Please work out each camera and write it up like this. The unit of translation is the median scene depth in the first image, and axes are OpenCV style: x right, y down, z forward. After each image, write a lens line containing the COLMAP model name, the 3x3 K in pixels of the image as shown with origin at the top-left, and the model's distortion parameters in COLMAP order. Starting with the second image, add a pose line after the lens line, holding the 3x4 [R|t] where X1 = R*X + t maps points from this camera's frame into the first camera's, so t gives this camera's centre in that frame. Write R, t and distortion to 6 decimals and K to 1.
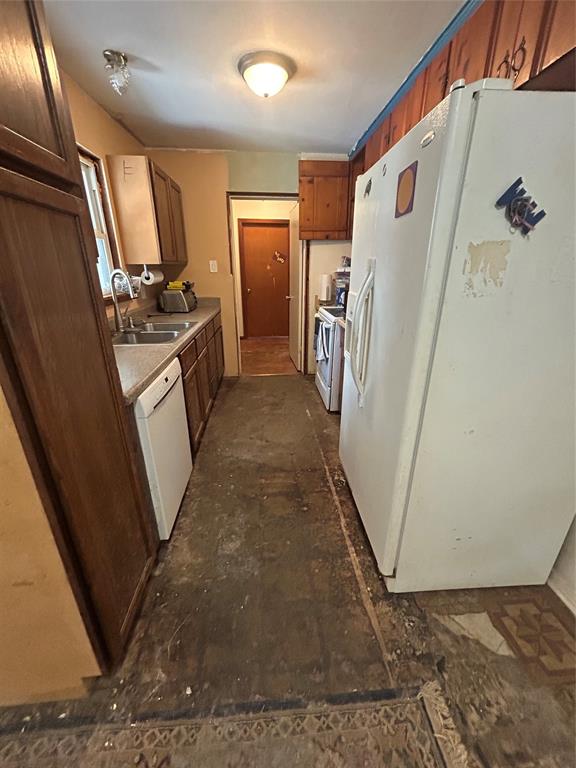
lens RADIAL K [[309.1, 0, 288.2], [0, 309.1, 384.8], [0, 0, 1]] dist [-0.000675, 0.000861]
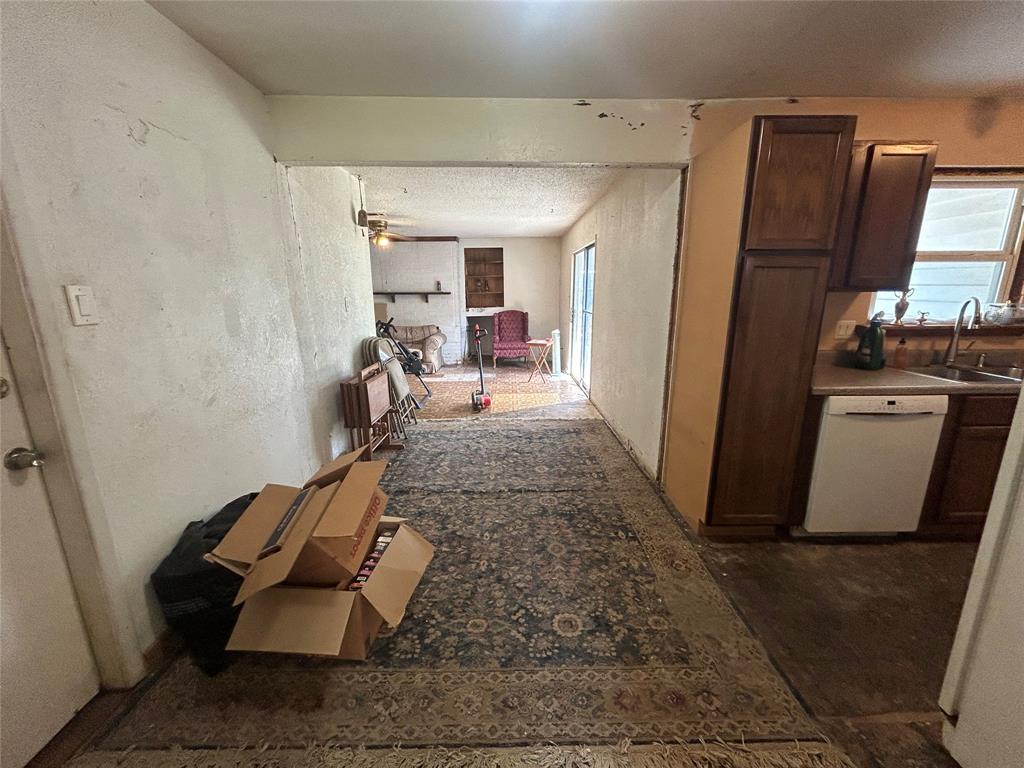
lens RADIAL K [[412.2, 0, 513.1], [0, 412.2, 381.3], [0, 0, 1]] dist [-0.000675, 0.000861]
pose [[-0.070564, 0.222411, -0.972396, 0.866938], [-0.352292, 0.906450, 0.232892, 0.036146], [0.933226, 0.359001, 0.014391, -0.174760]]
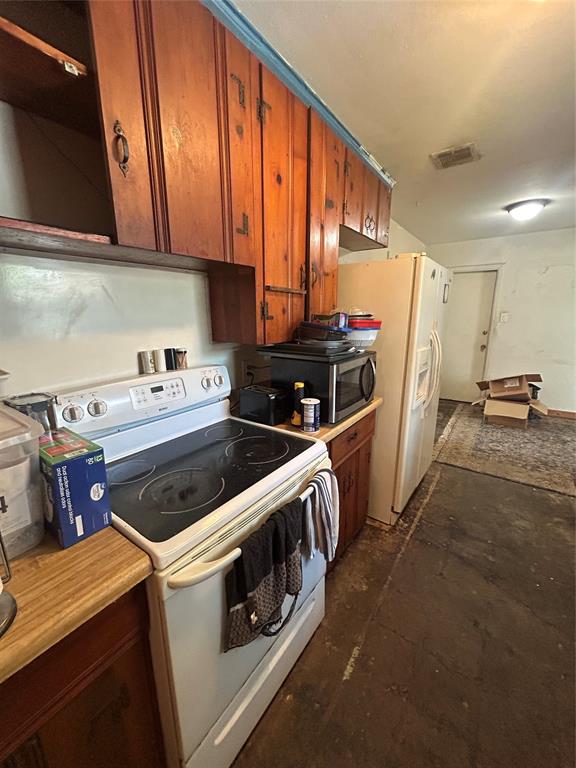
lens RADIAL K [[309.1, 0, 288.0], [0, 309.1, 385.0], [0, 0, 1]] dist [-0.000675, 0.000861]
pose [[-0.767455, -0.142186, 0.625137, -0.141891], [0.234996, 0.844838, 0.480651, -0.807252], [-0.596481, 0.515783, -0.614962, 1.950787]]
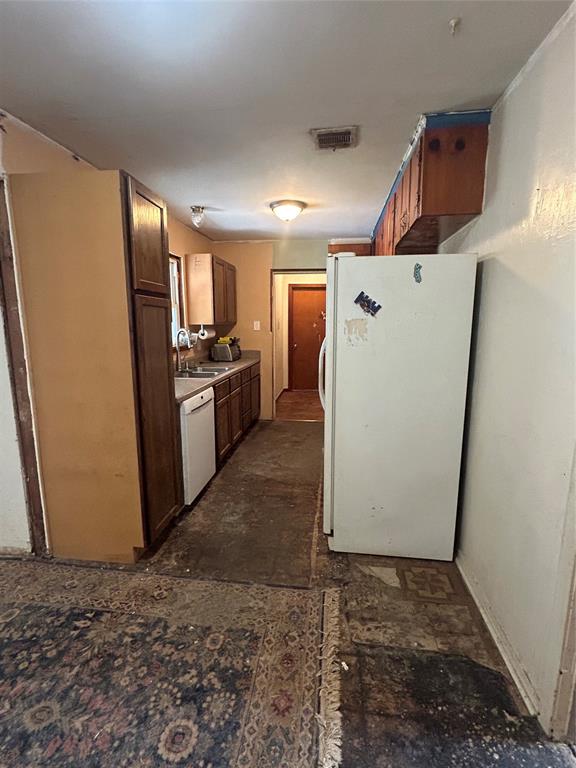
lens RADIAL K [[364.8, 0, 287.6], [0, 364.8, 384.1], [0, 0, 1]] dist [0.001480, 0.000573]
pose [[0.978895, 0.034855, -0.201367, 0.343298], [-0.073670, 0.979283, -0.188619, 0.201571], [0.190621, 0.199473, 0.961184, -0.601882]]
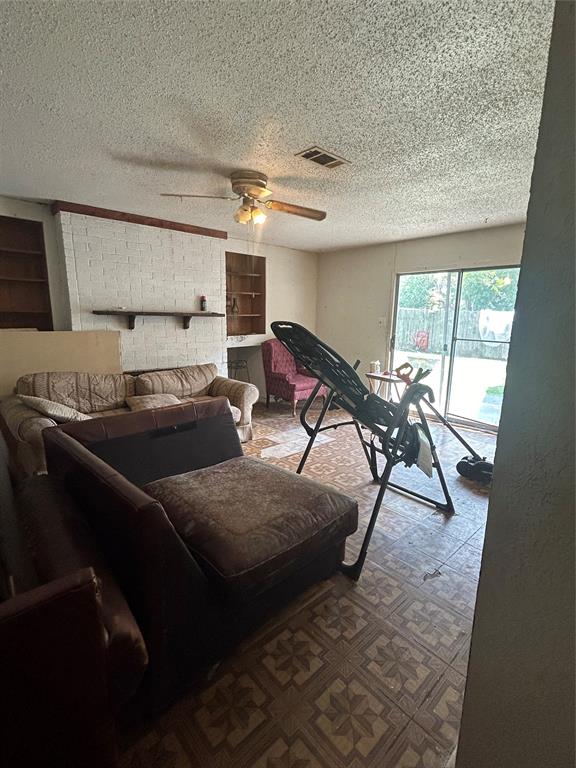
lens RADIAL K [[364.8, 0, 289.7], [0, 364.8, 384.3], [0, 0, 1]] dist [0.001480, 0.000573]
pose [[0.622967, 0.162890, -0.765101, -1.233748], [-0.302301, 0.952223, -0.043413, 0.902252], [0.721475, 0.258336, 0.642445, -2.325817]]
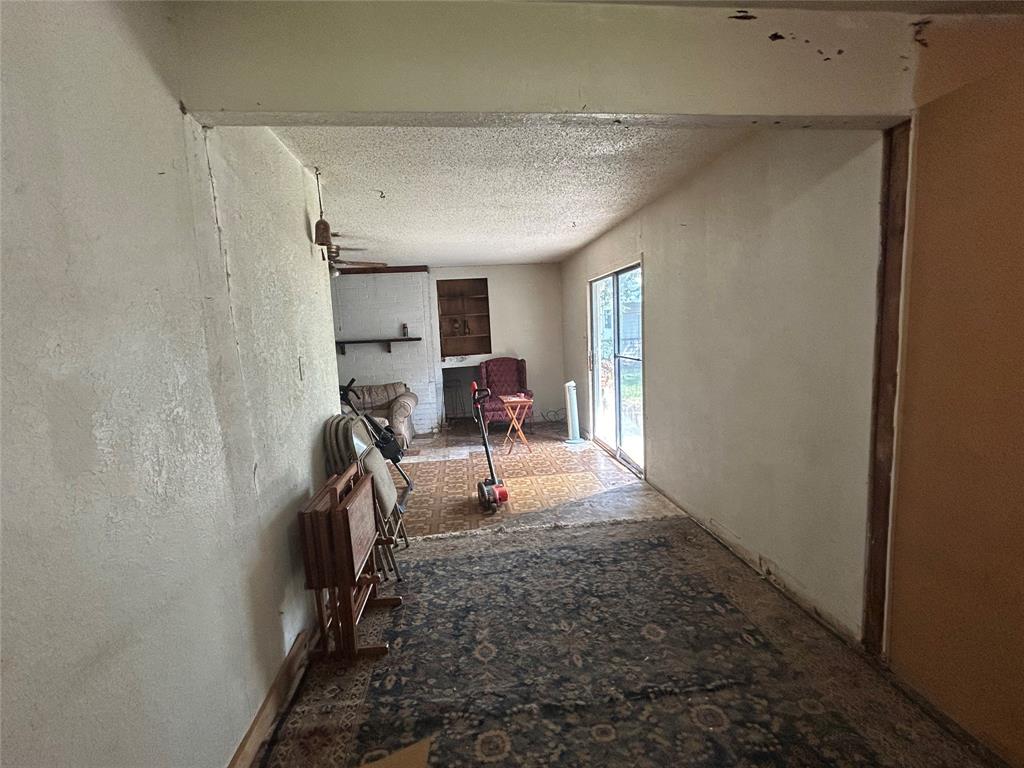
lens RADIAL K [[486.4, 0, 511.6], [0, 486.4, 381.7], [0, 0, 1]] dist [0.001480, 0.000573]
pose [[0.025273, 0.114901, -0.993055, 0.330868], [-0.316084, 0.943329, 0.101104, 0.145481], [0.948395, 0.311334, 0.060159, -0.522959]]
